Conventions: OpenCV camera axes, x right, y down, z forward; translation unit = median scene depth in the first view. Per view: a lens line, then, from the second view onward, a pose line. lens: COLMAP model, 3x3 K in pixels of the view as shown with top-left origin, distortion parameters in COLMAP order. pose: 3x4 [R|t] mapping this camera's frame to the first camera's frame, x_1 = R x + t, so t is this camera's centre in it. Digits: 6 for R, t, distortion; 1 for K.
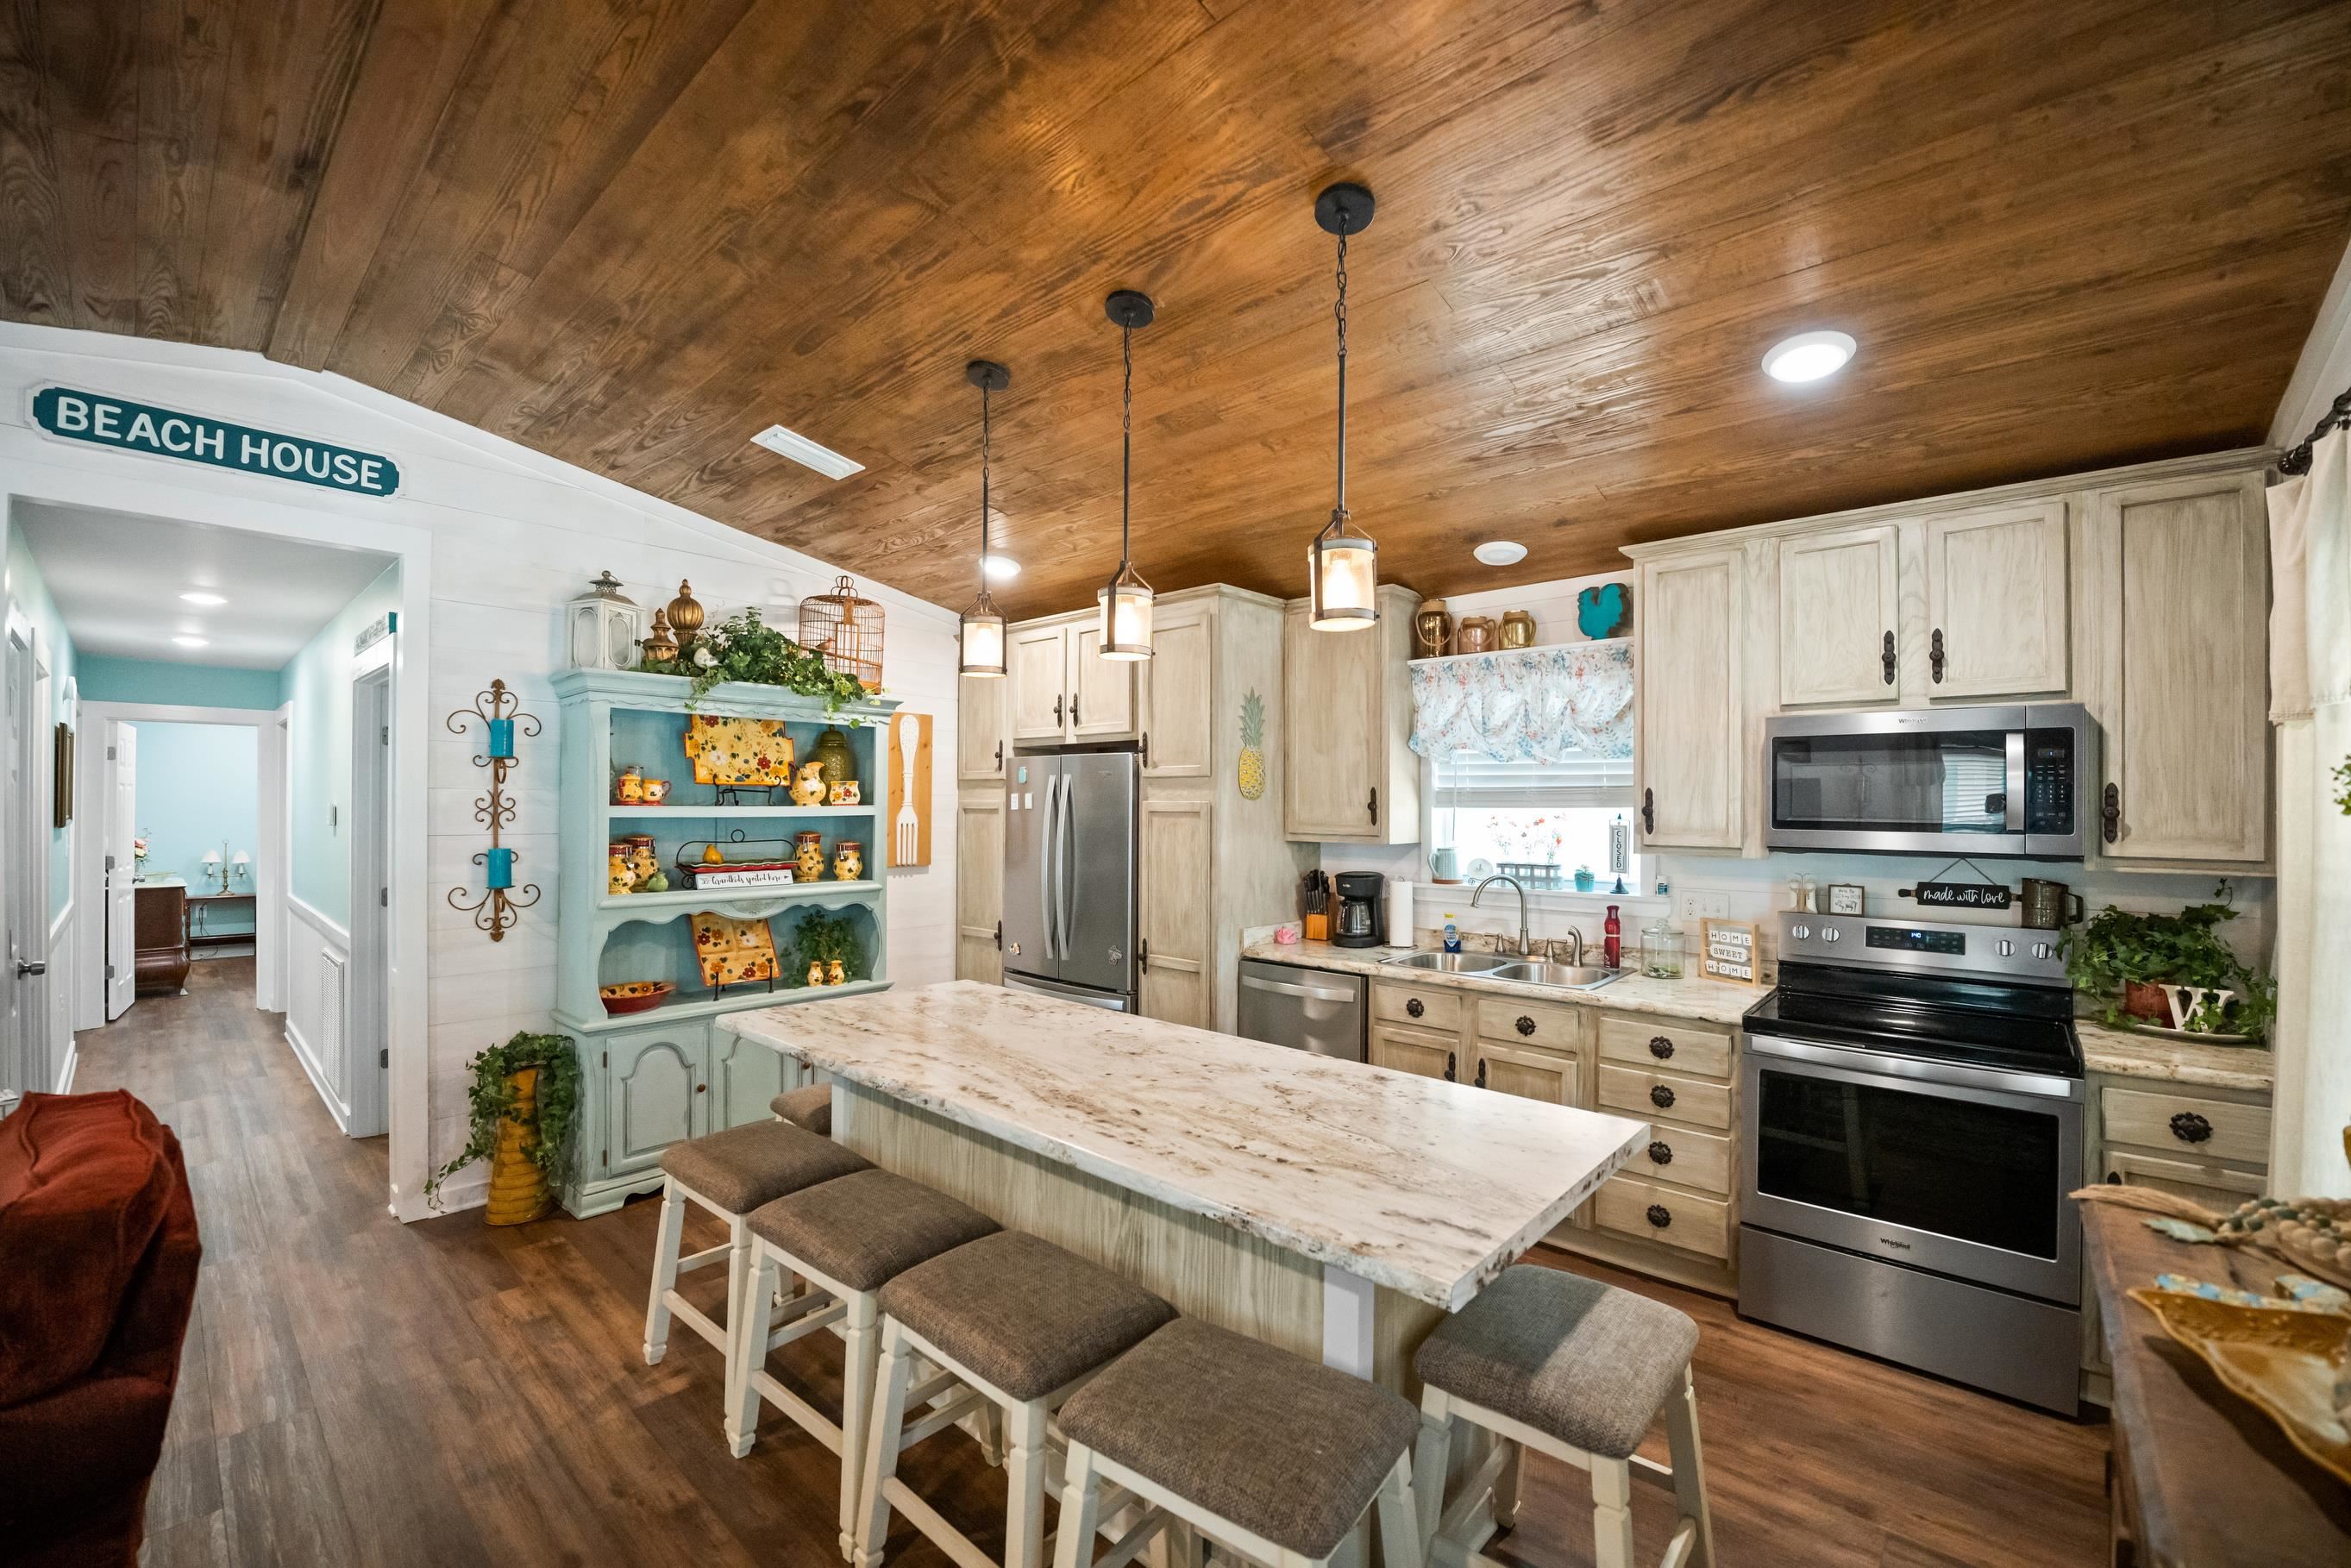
lens RADIAL K [[949.2, 0, 1169.1], [0, 949.2, 795.4], [0, 0, 1]] dist [-0.024452, 0.001274]
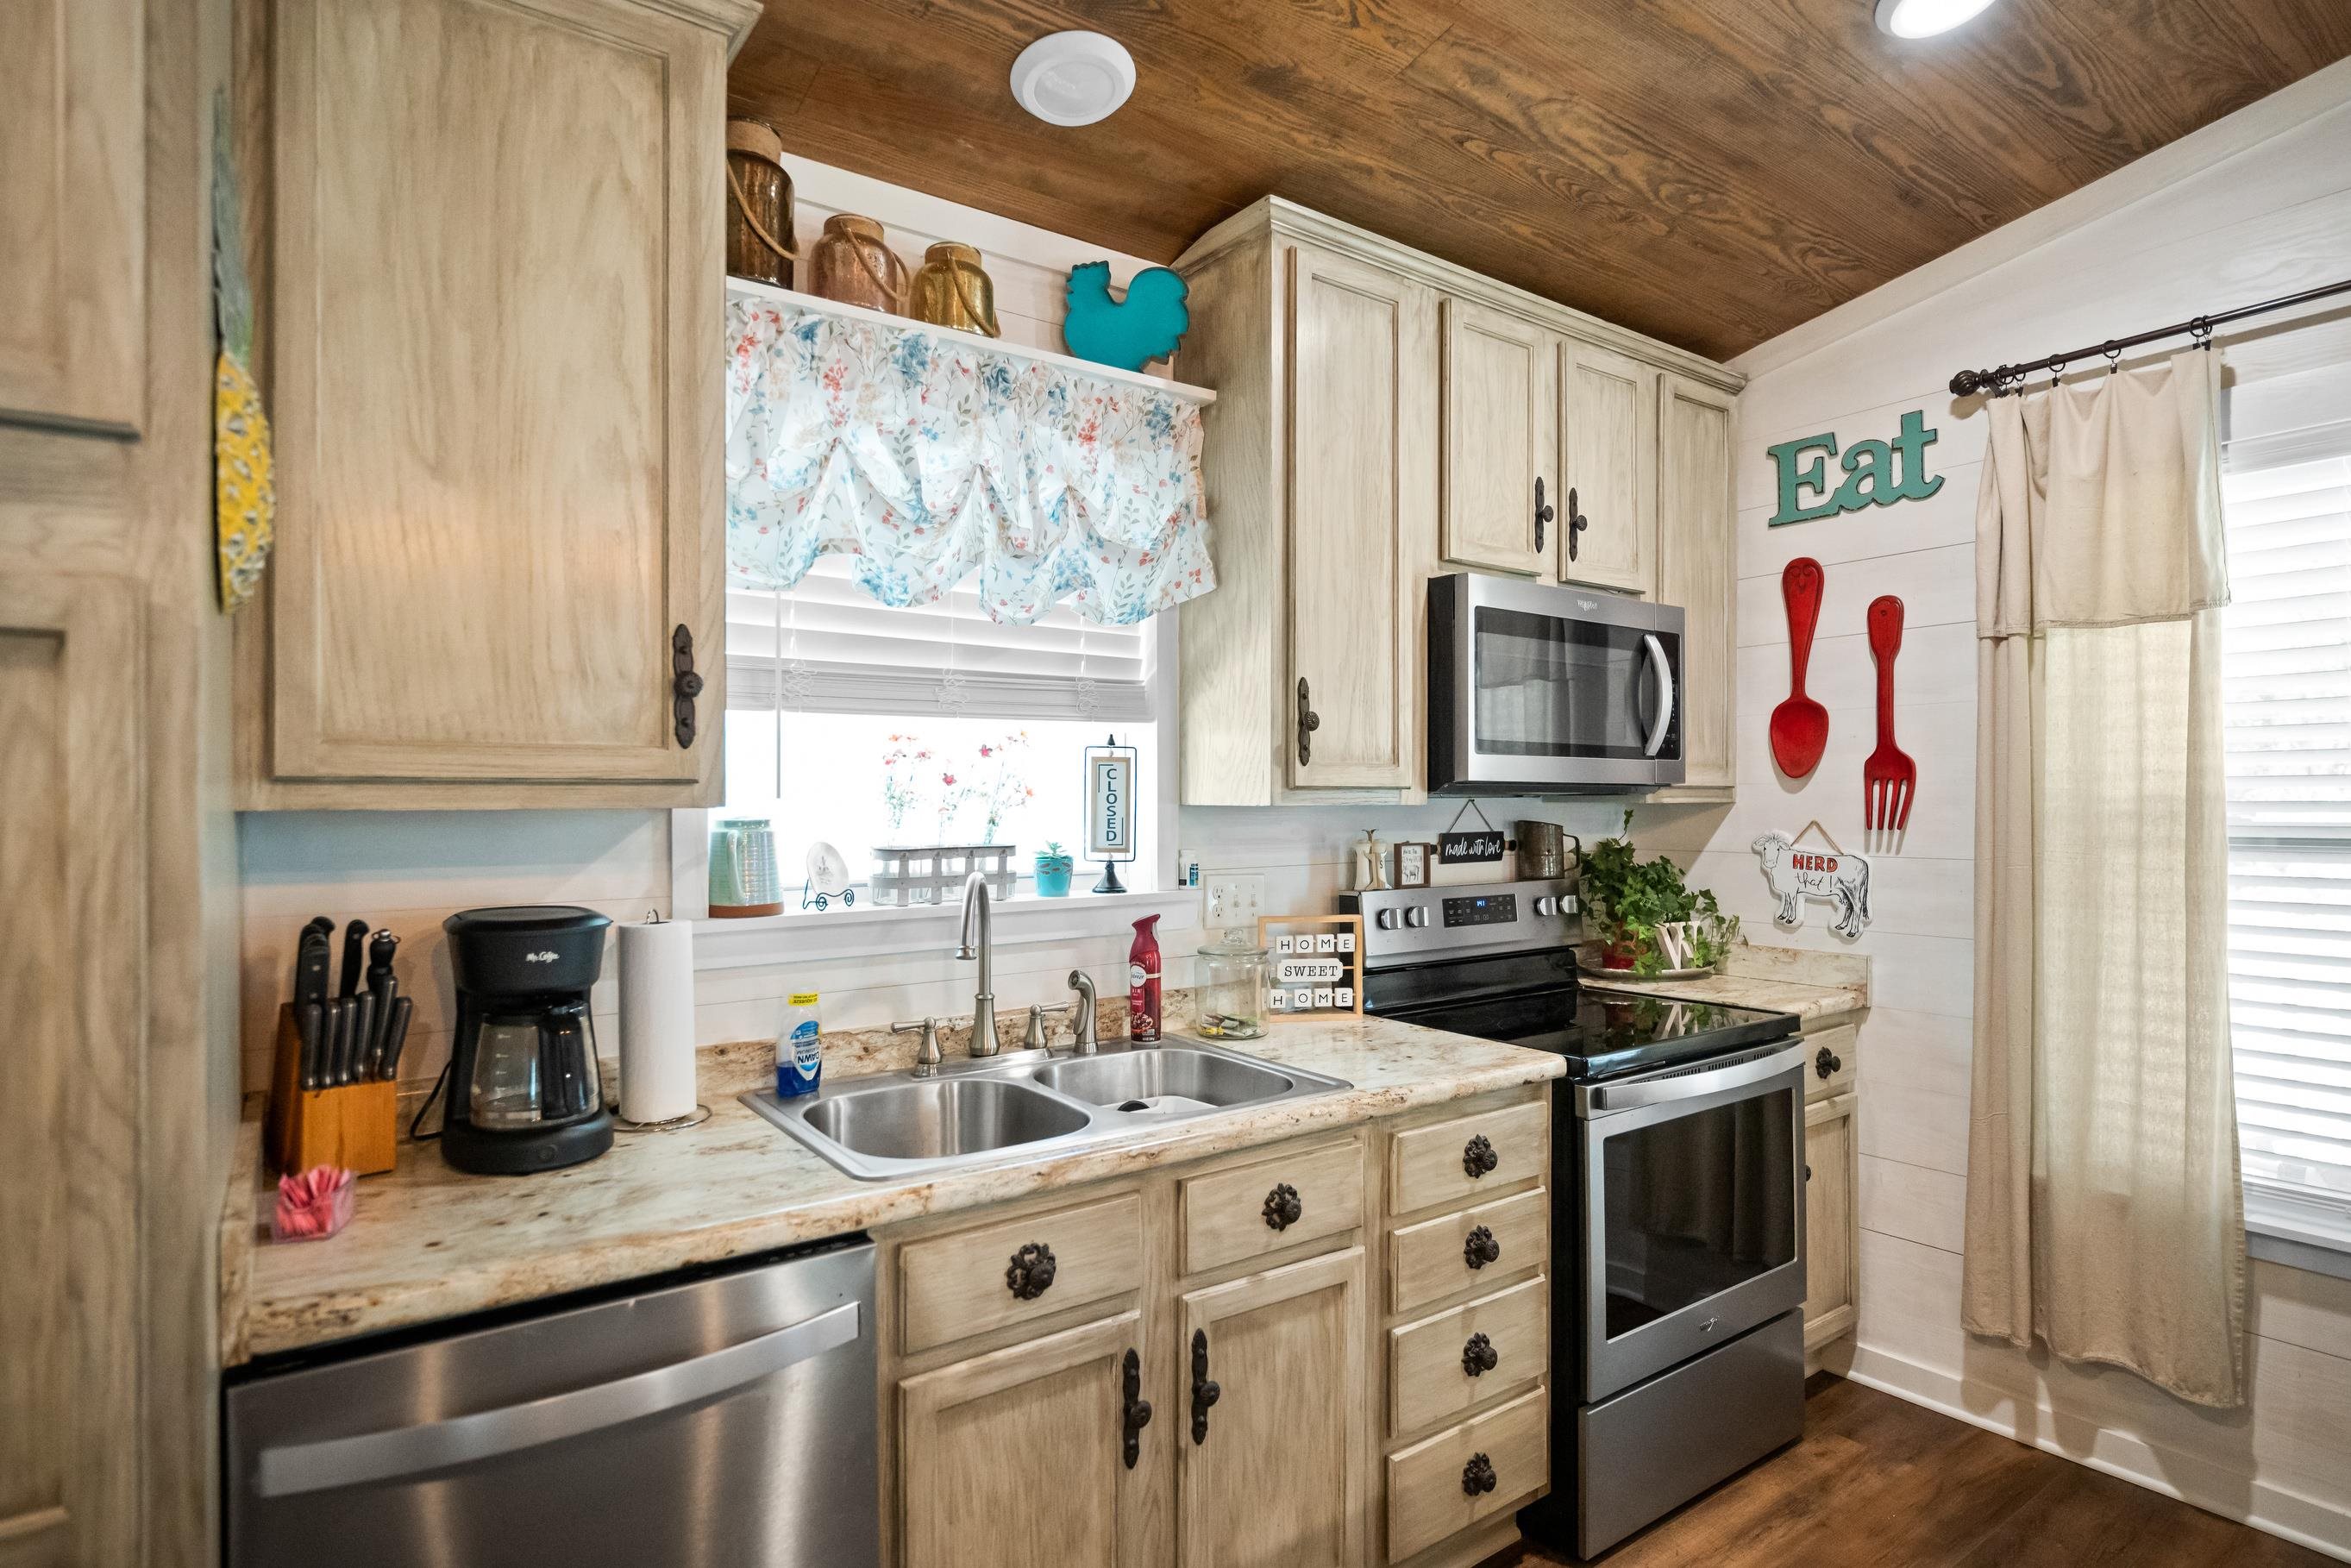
lens RADIAL K [[1204.5, 0, 1165.5], [0, 1204.5, 805.3], [0, 0, 1]] dist [-0.006515, -0.000538]
pose [[0.221416, -0.010582, 0.975122, -0.150653], [-0.002715, 0.999931, 0.011468, 0.051585], [-0.975176, -0.005187, 0.221371, 0.860400]]
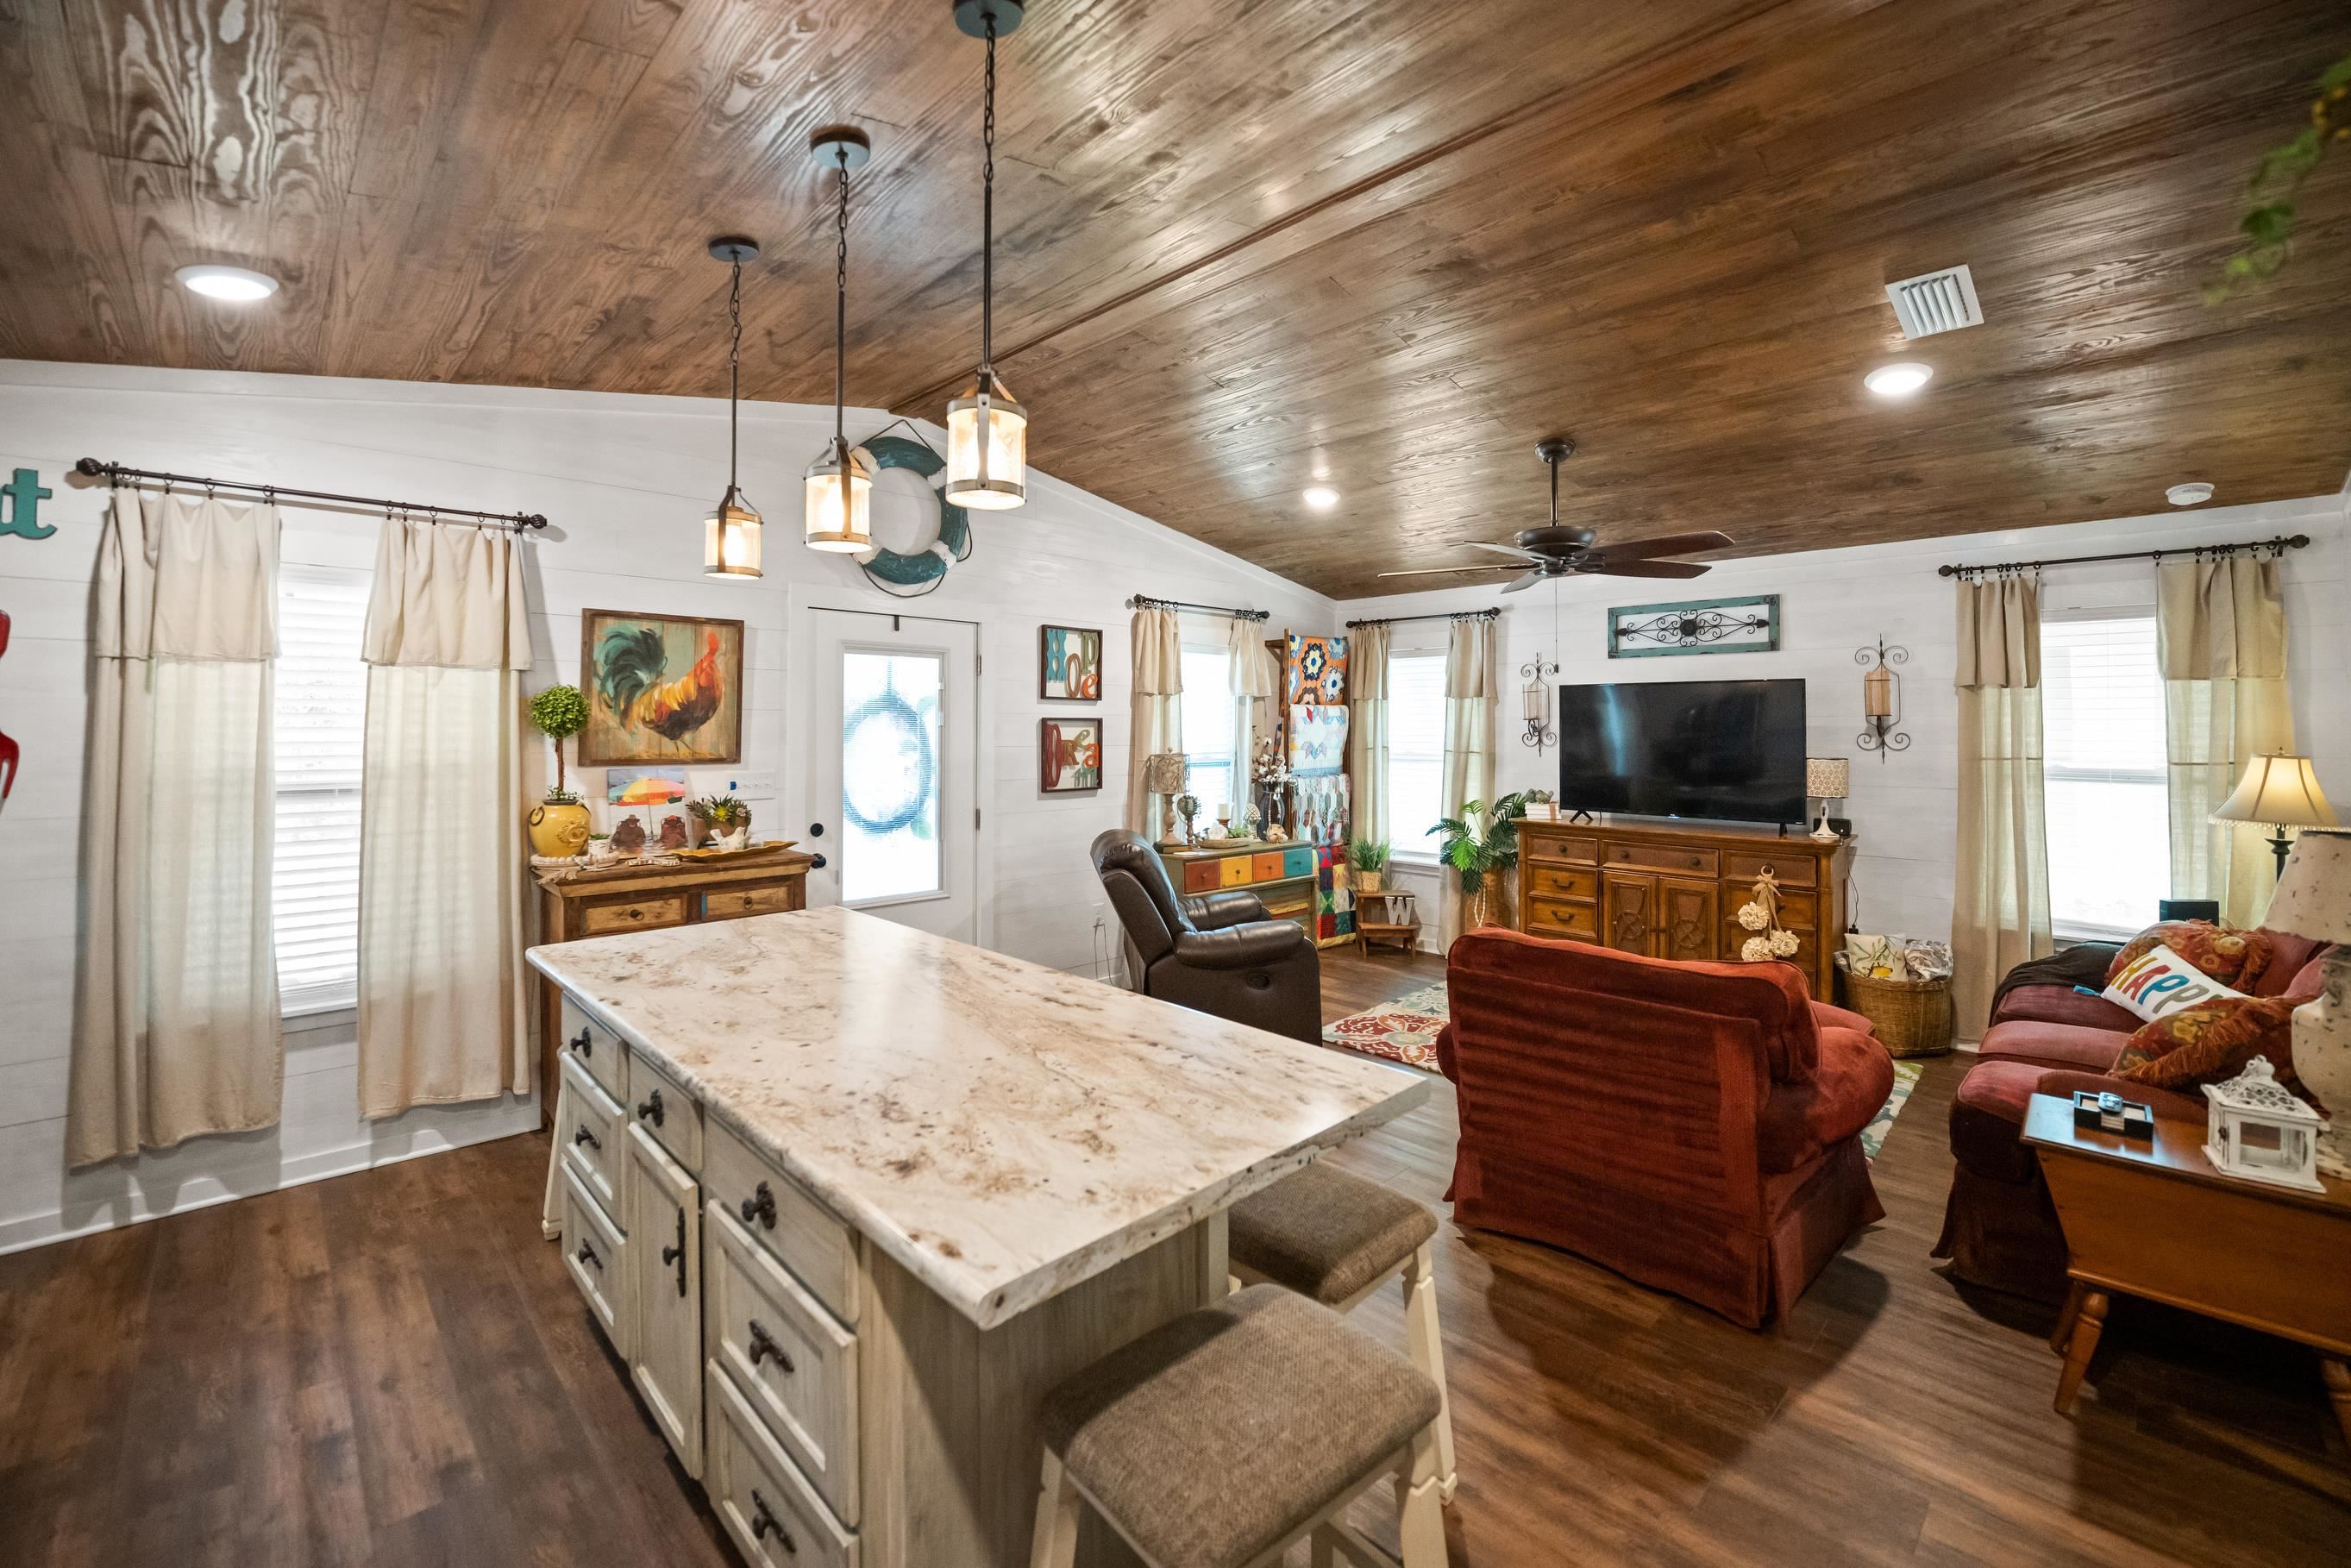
lens RADIAL K [[962.9, 0, 1179.1], [0, 962.9, 706.2], [0, 0, 1]] dist [-0.019821, 0.000471]
pose [[-0.997787, -0.008175, 0.065982, -0.283476], [-0.010252, 0.999461, -0.031193, 0.015299], [-0.065692, -0.031801, -0.997333, 1.255564]]
